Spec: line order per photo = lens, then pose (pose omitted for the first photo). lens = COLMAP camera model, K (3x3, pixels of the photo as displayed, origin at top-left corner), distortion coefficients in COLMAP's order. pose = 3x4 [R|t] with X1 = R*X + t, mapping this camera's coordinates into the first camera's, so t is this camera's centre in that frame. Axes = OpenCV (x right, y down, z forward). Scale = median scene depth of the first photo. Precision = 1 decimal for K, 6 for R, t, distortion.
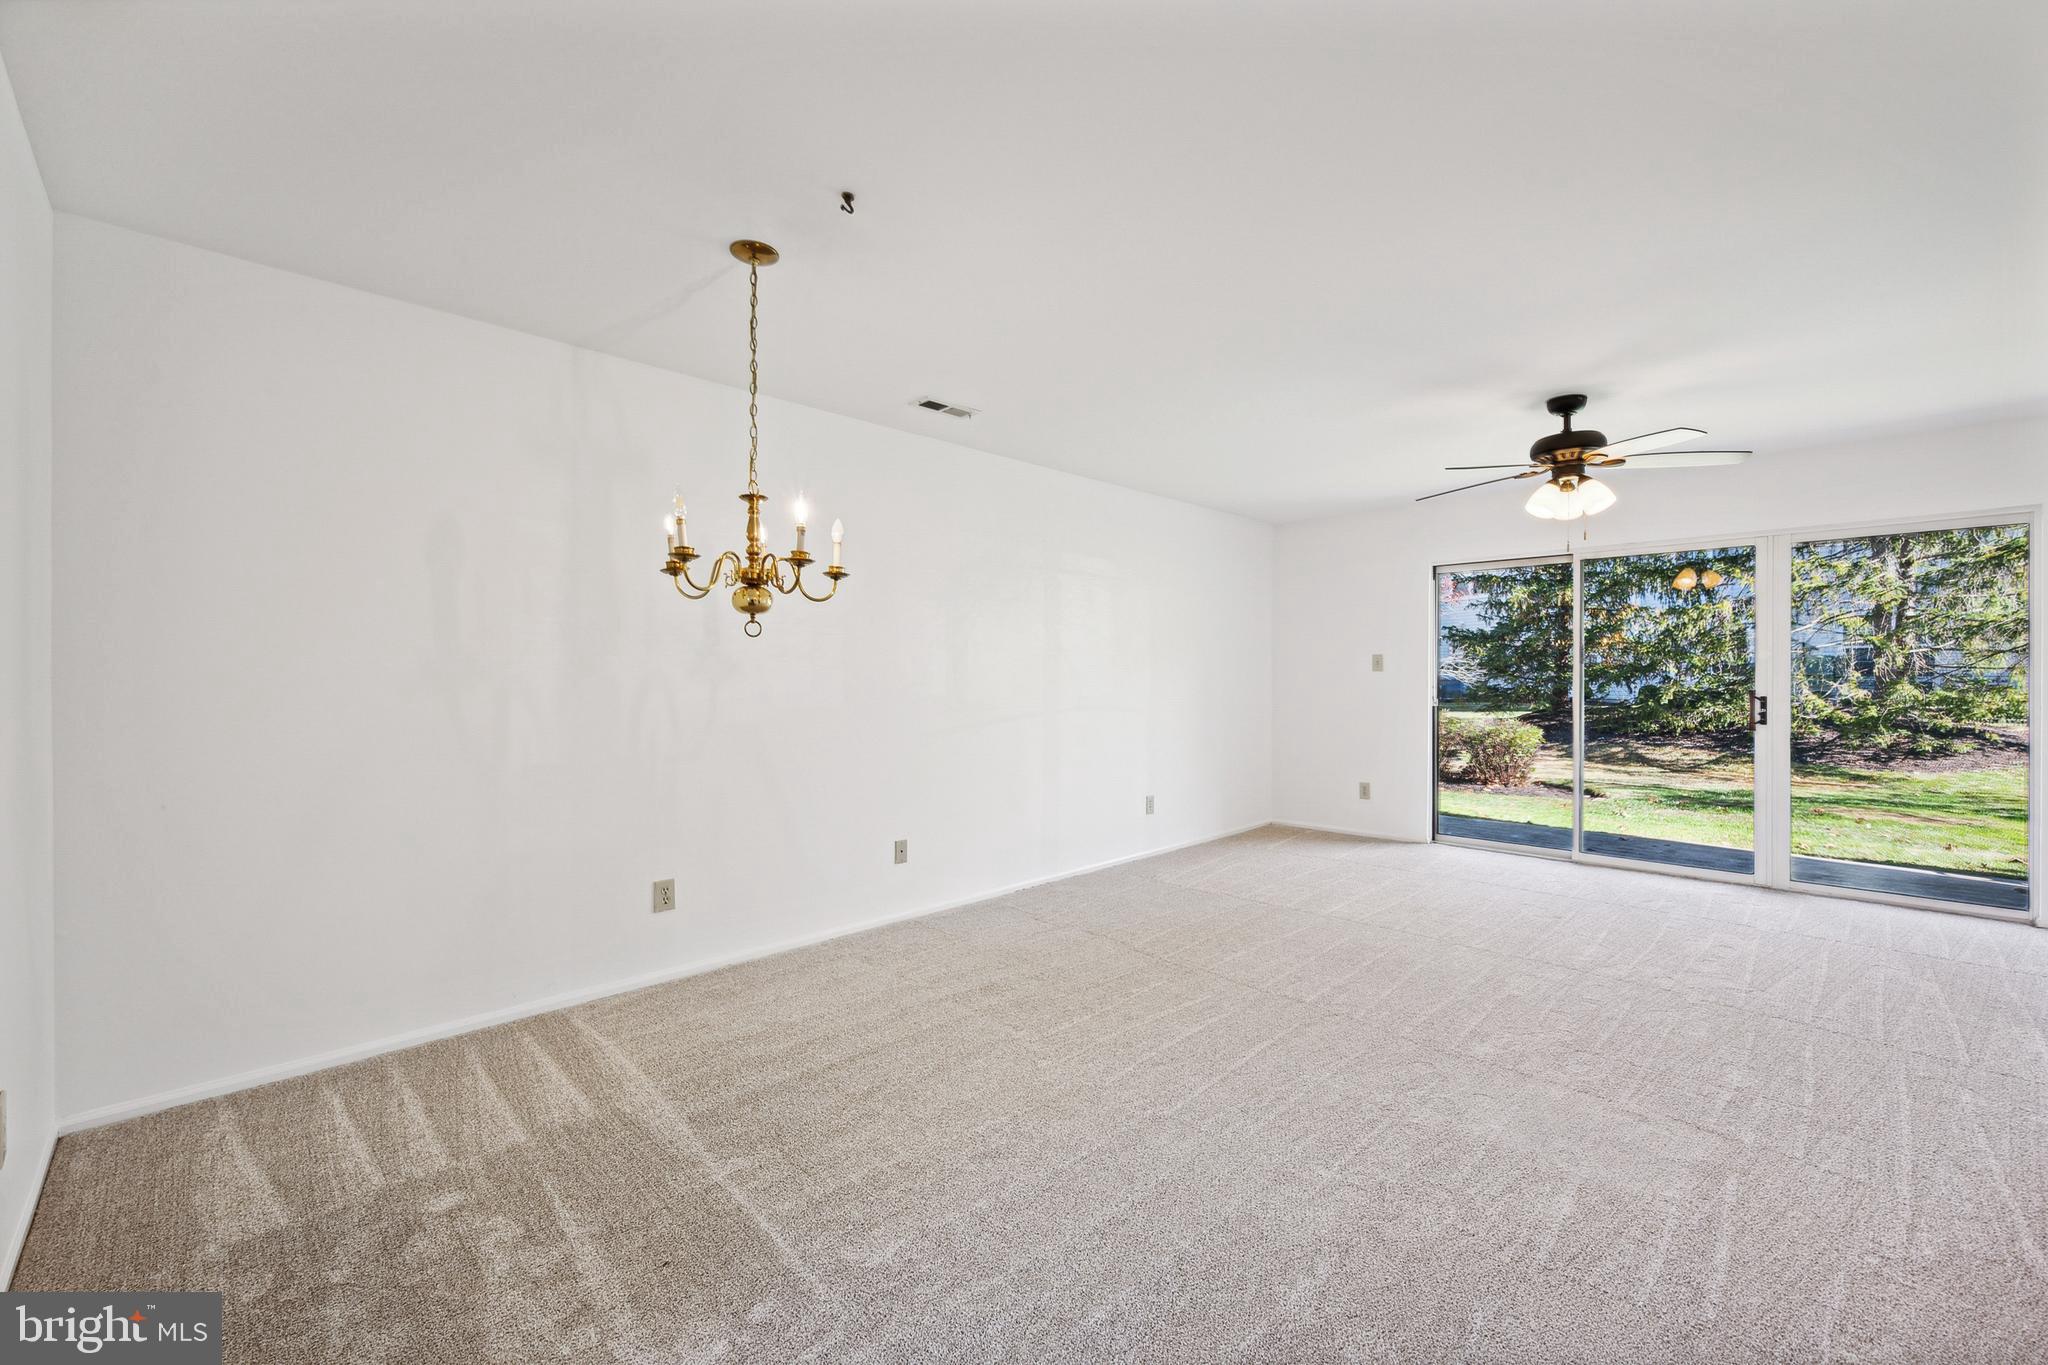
lens RADIAL K [[820.6, 0, 1036.9], [0, 820.6, 678.2], [0, 0, 1]] dist [0.000442, 0.000382]
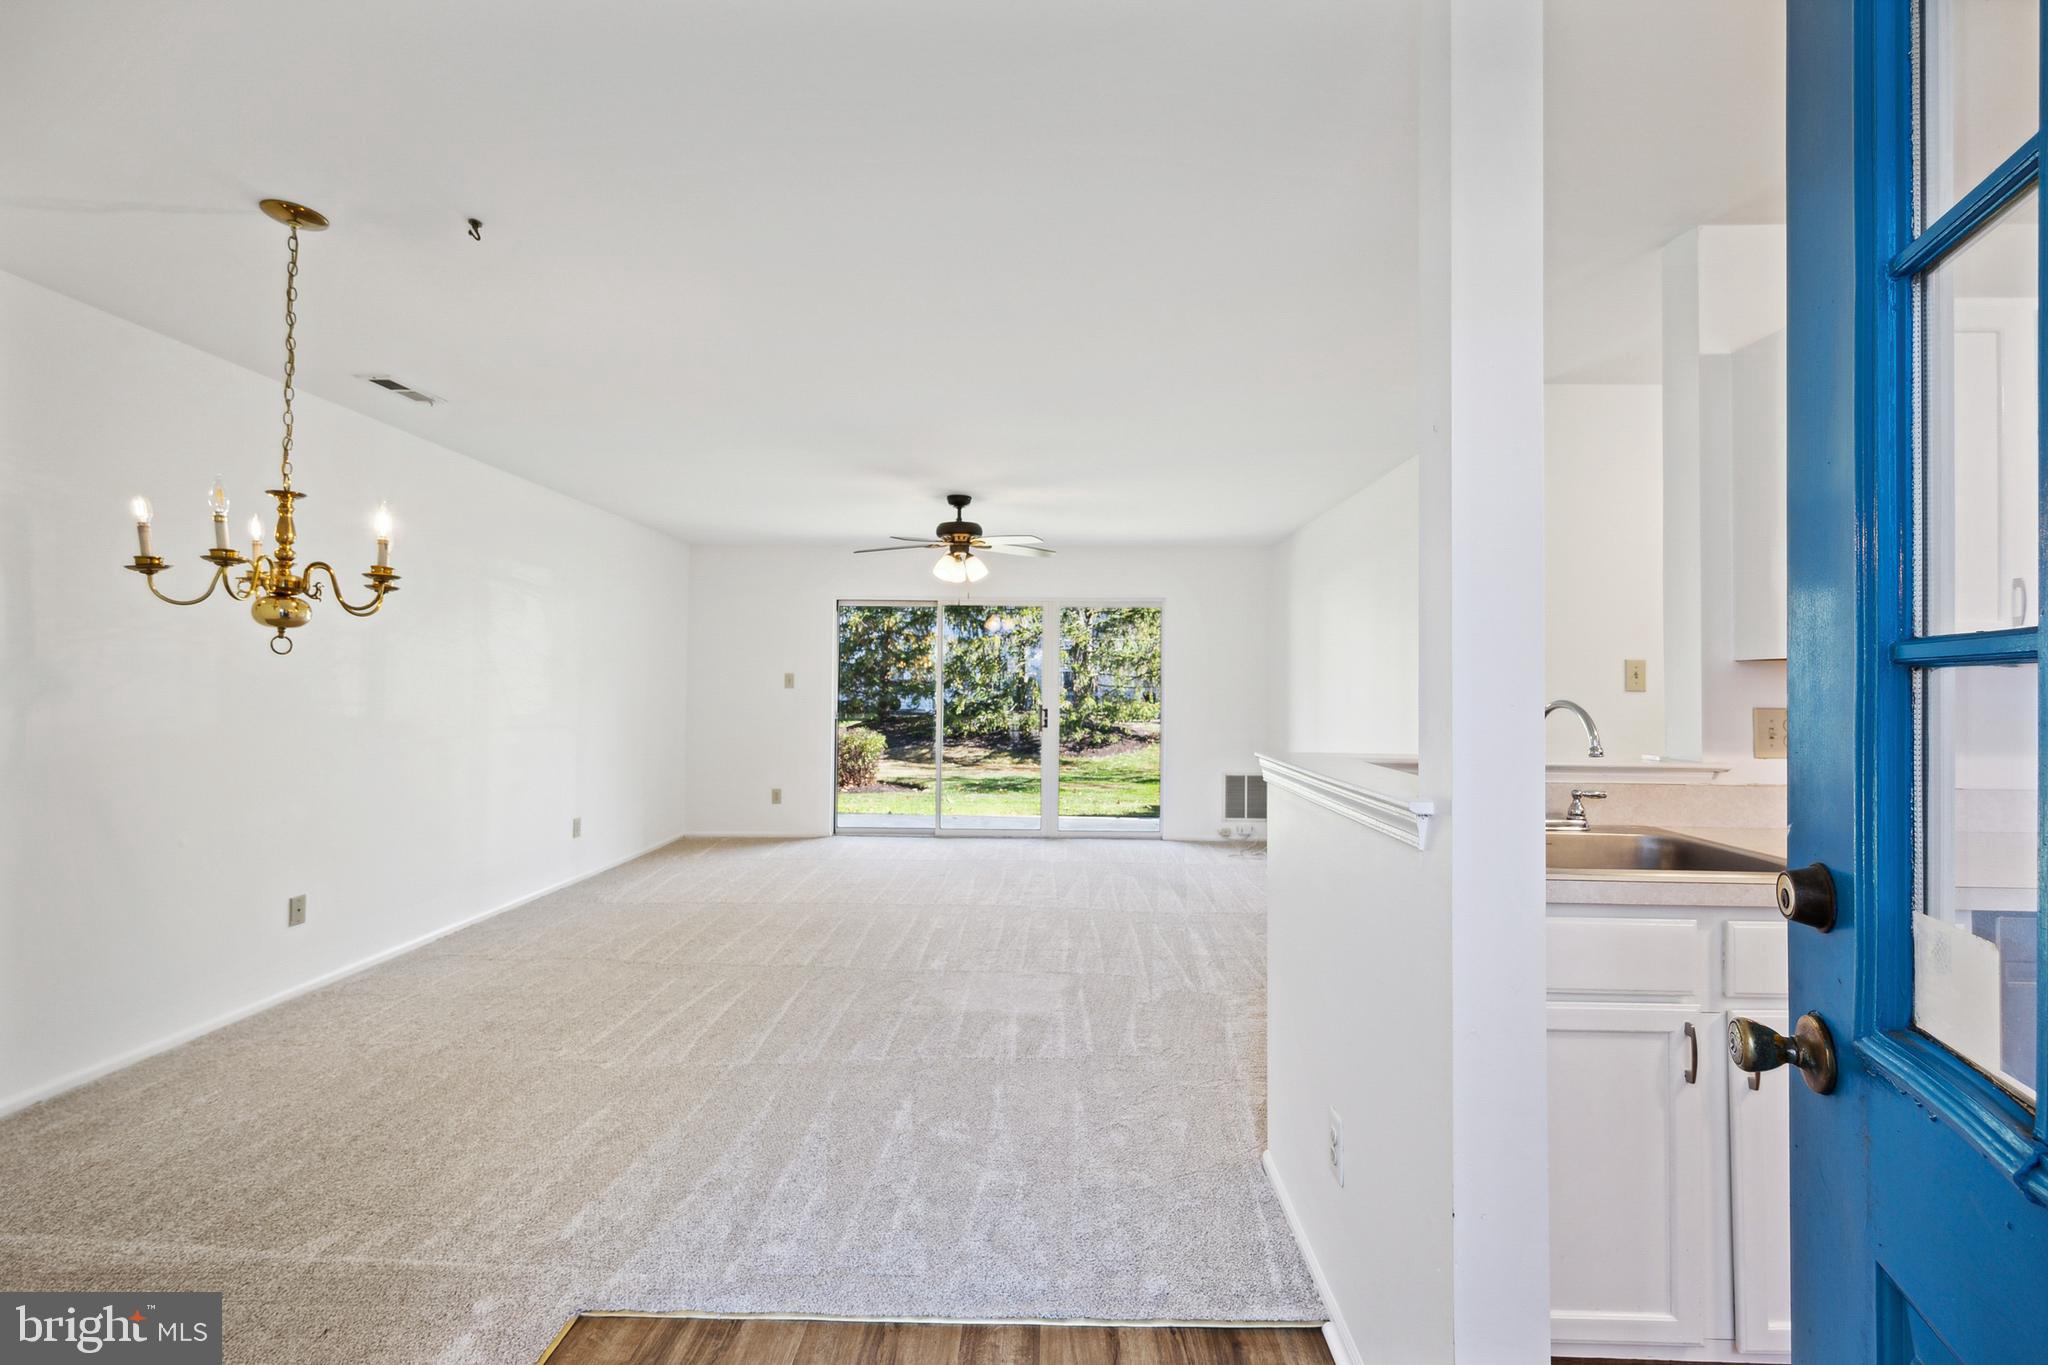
lens RADIAL K [[856.2, 0, 1030.5], [0, 856.2, 674.0], [0, 0, 1]] dist [-0.001518, 0.000181]
pose [[0.722398, 0.019045, 0.691216, -0.171370], [-0.007054, 0.999772, -0.020175, -0.007513], [-0.691442, 0.009698, 0.722367, -0.082833]]
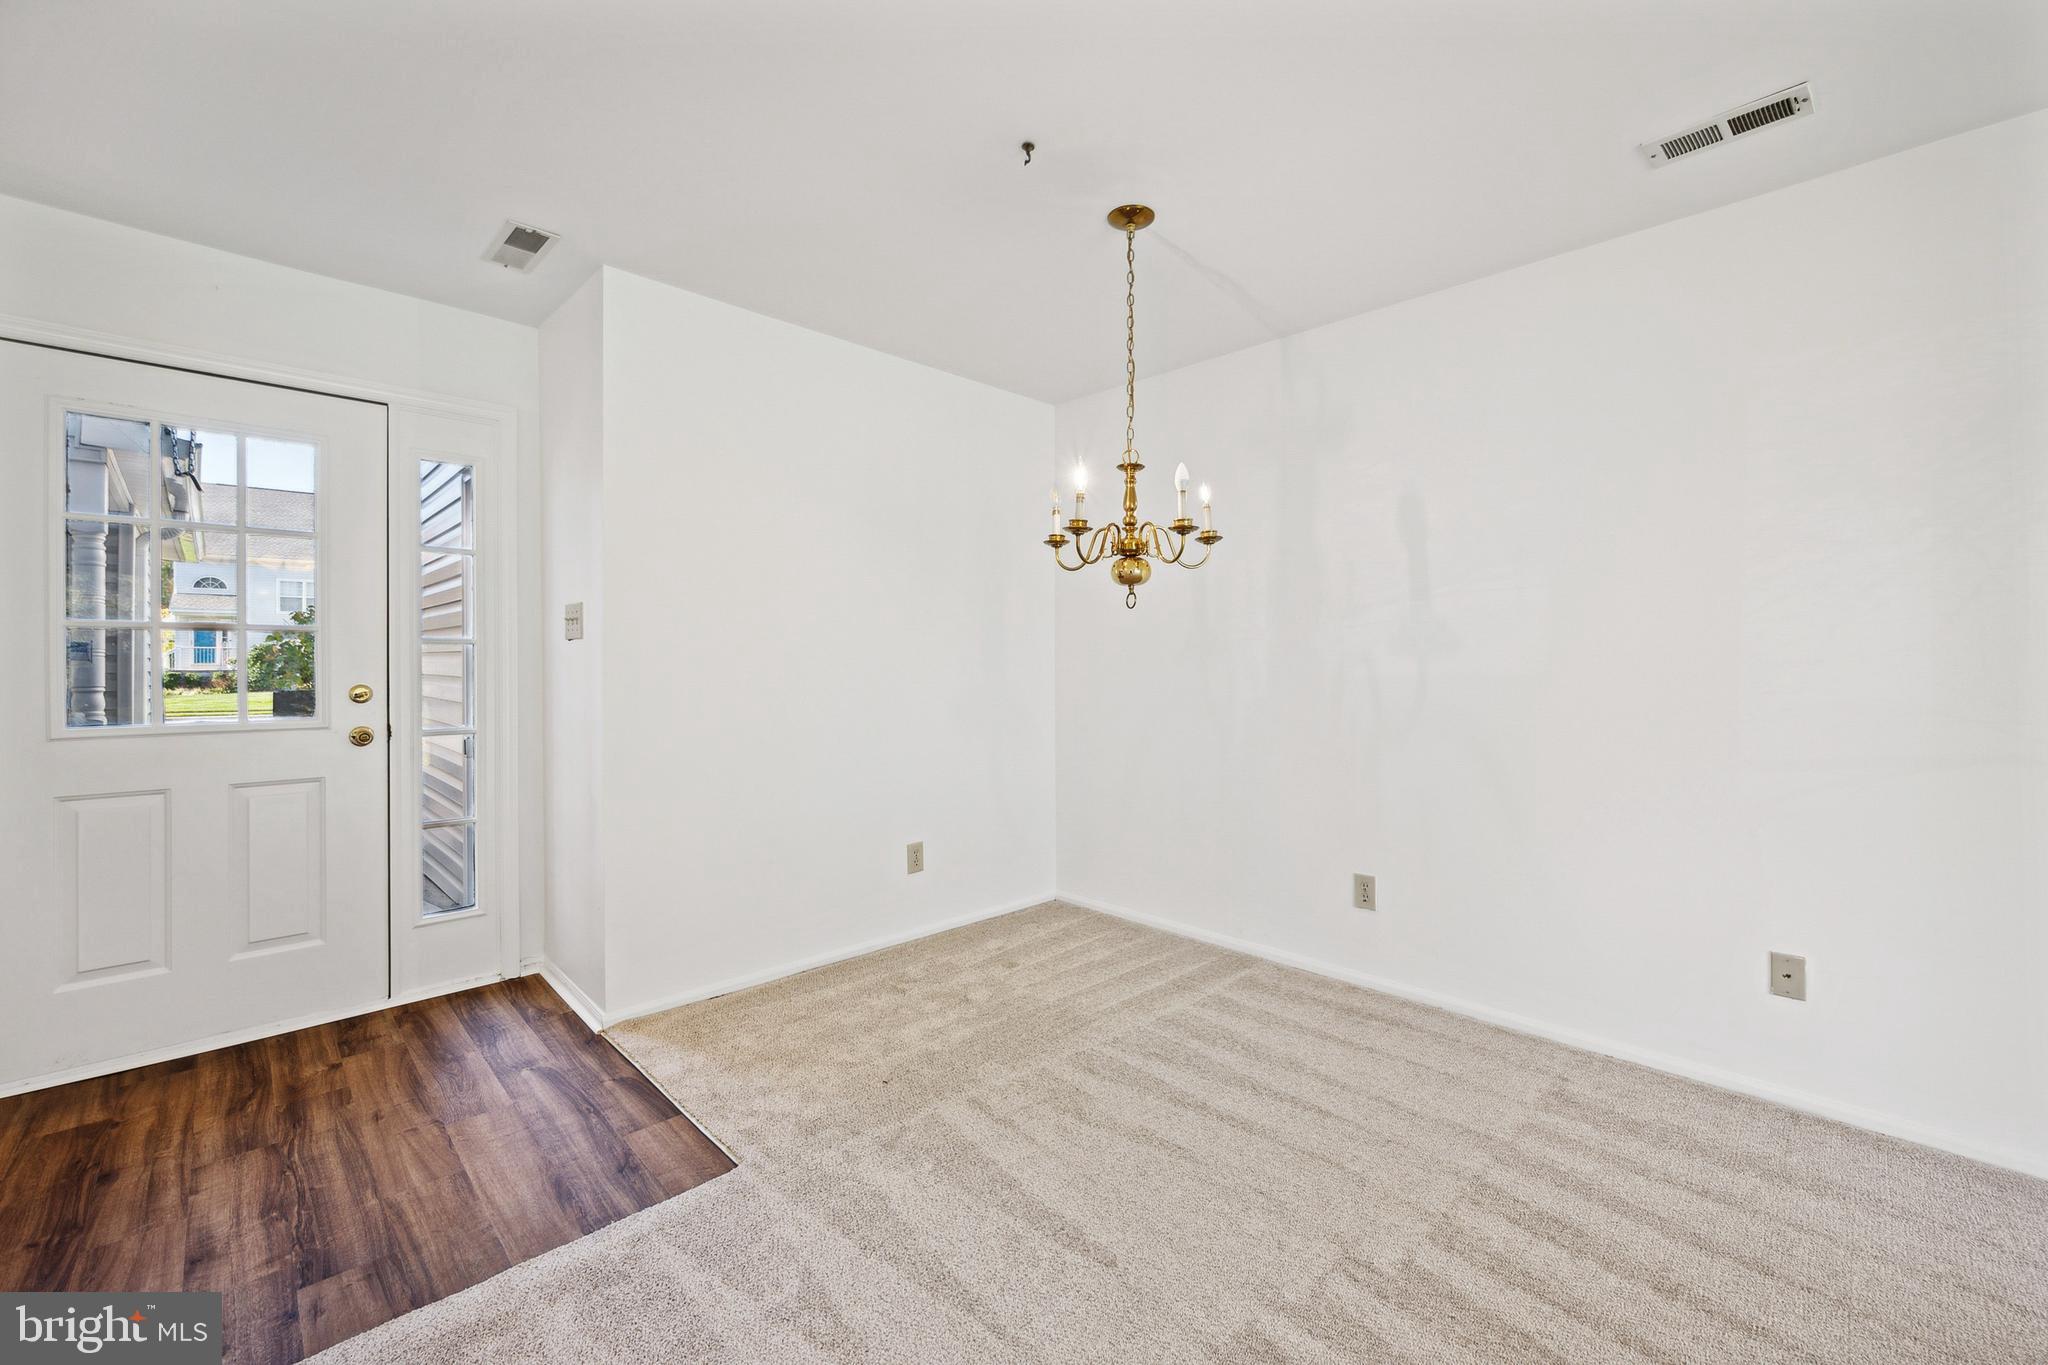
lens RADIAL K [[832.9, 0, 1030.5], [0, 832.9, 658.6], [0, 0, 1]] dist [-0.001724, -0.000024]
pose [[-0.005100, -0.004032, -0.999979, 0.282282], [-0.000440, 0.999992, -0.004030, 0.006147], [0.999987, 0.000419, -0.005102, 0.380107]]
